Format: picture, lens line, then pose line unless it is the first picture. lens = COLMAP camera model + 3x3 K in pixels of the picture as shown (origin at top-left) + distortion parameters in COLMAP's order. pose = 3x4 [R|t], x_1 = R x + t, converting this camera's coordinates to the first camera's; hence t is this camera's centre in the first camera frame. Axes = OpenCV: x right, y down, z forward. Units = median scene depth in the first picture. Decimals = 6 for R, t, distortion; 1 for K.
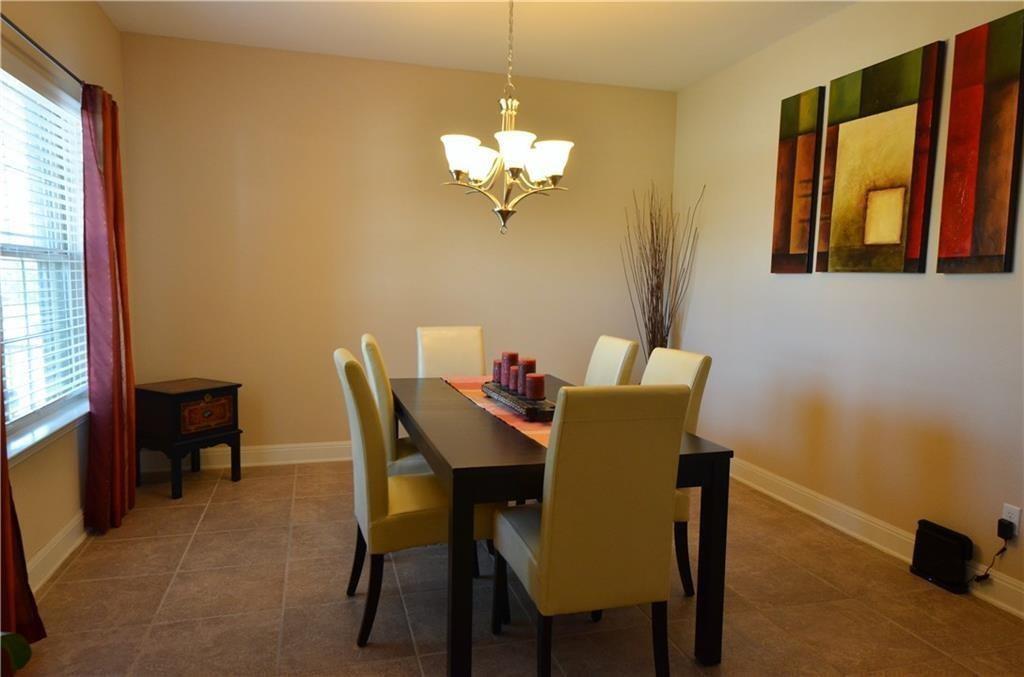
lens RADIAL K [[671.5, 0, 508.4], [0, 671.5, 346.3], [0, 0, 1]] dist [0.050752, -0.035069]
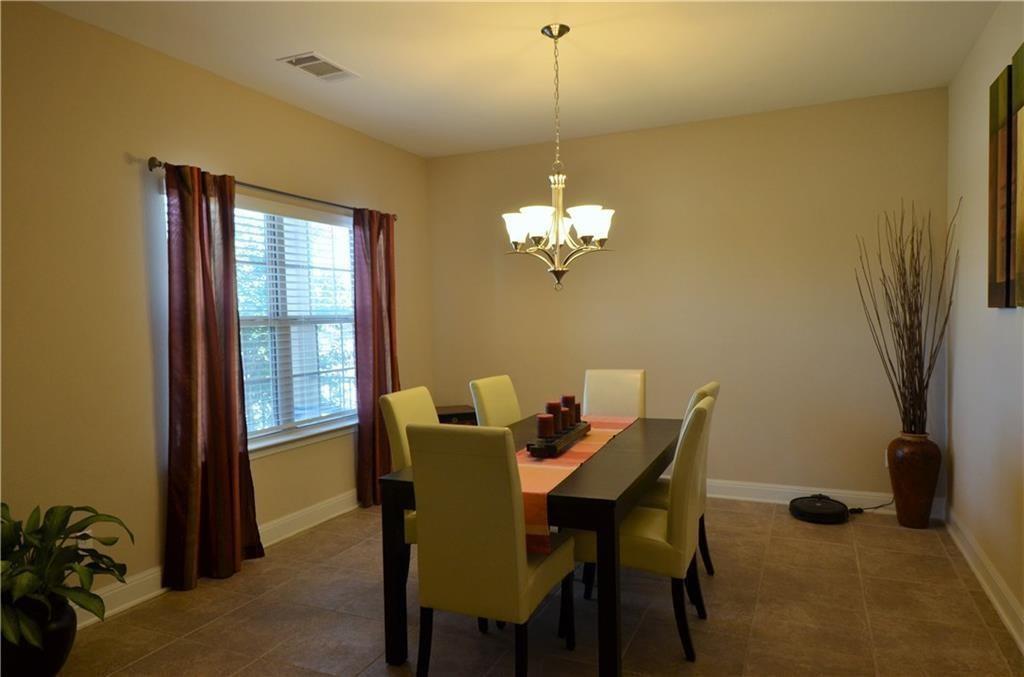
lens RADIAL K [[671.5, 0, 508.4], [0, 671.5, 346.3], [0, 0, 1]] dist [0.050752, -0.035069]
pose [[0.763889, -0.003825, -0.645337, 0.664823], [-0.028985, 0.998770, -0.040230, -0.024978], [0.644697, 0.049437, 0.762838, 0.084154]]
